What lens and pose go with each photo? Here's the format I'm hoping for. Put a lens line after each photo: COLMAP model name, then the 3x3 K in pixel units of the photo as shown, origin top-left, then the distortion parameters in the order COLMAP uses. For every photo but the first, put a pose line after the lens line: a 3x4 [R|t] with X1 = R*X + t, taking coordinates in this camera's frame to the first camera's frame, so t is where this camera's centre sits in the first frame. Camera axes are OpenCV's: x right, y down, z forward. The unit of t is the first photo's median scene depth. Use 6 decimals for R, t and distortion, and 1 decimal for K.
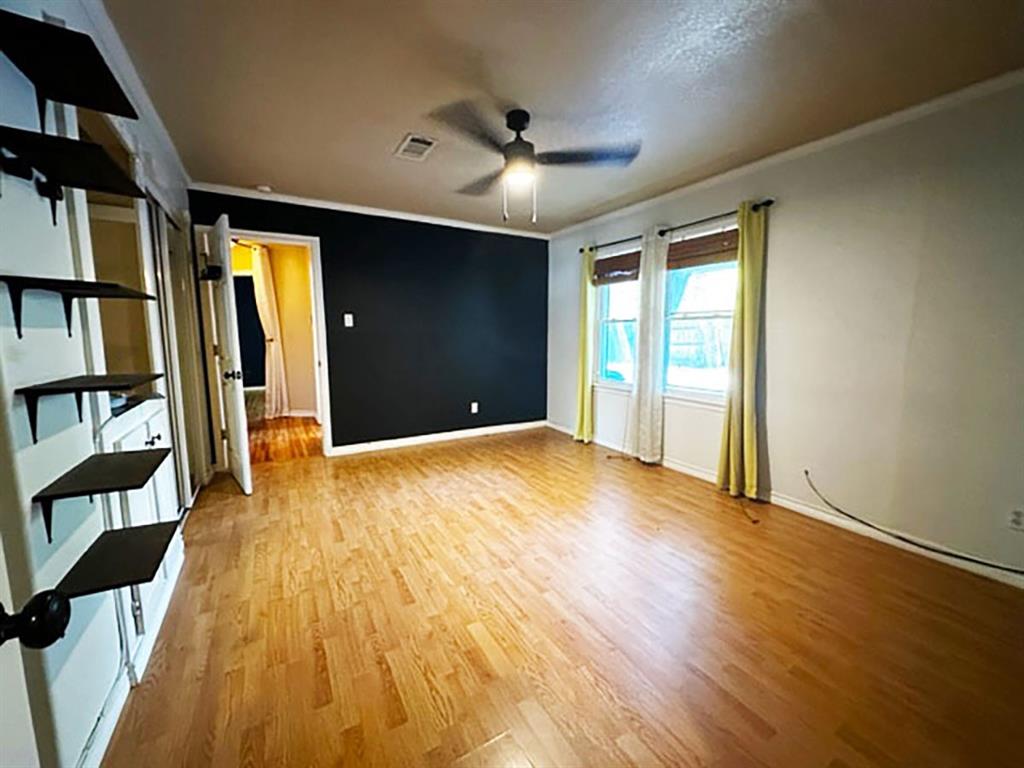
lens RADIAL K [[408.2, 0, 513.3], [0, 408.2, 382.9], [0, 0, 1]] dist [-0.002834, 0.000732]
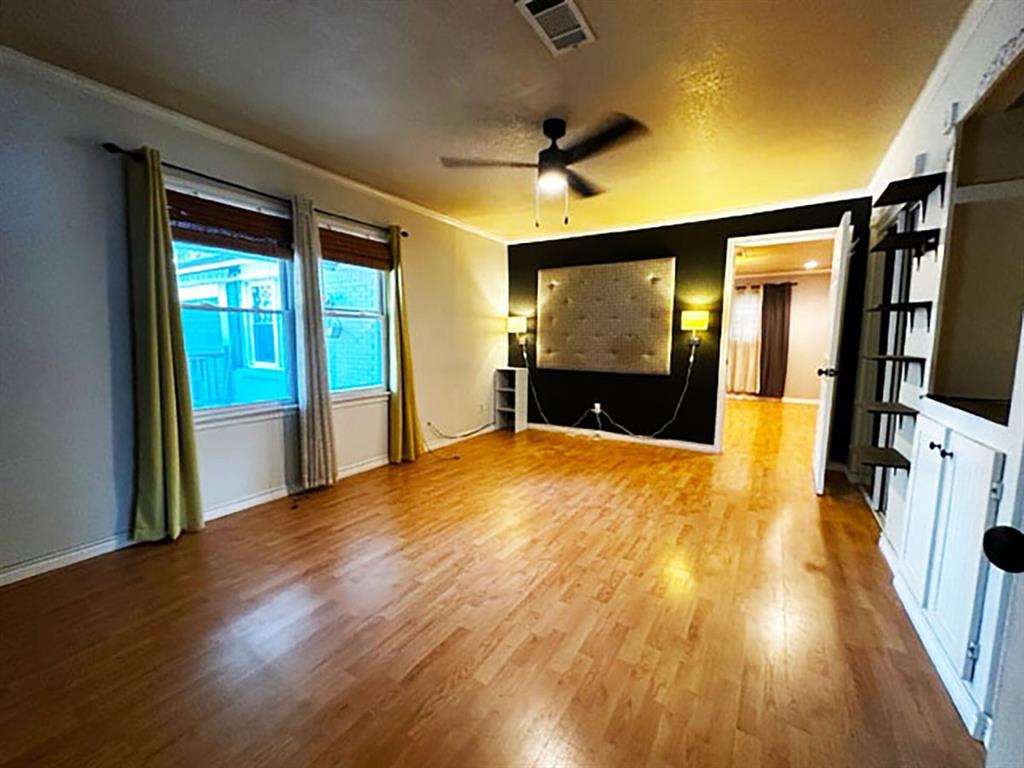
lens RADIAL K [[408.2, 0, 513.3], [0, 408.2, 382.9], [0, 0, 1]] dist [-0.002834, 0.000732]
pose [[-0.453388, -0.100479, 0.885632, -0.724135], [0.097555, 0.982062, 0.161361, -0.138636], [-0.885959, 0.159557, -0.435453, 1.277915]]
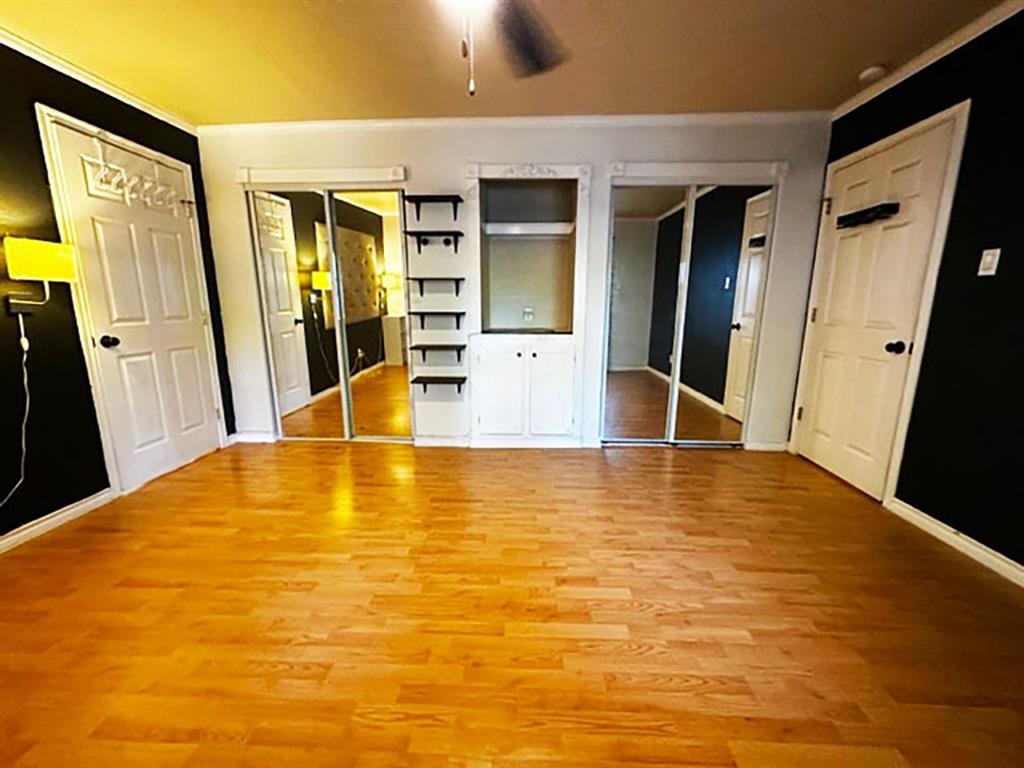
lens RADIAL K [[408.2, 0, 513.3], [0, 408.2, 382.9], [0, 0, 1]] dist [-0.002834, 0.000732]
pose [[-0.544682, 0.166517, -0.821945, 0.392429], [-0.098629, 0.960569, 0.259960, -0.122246], [0.832823, 0.222663, -0.506782, 1.120199]]
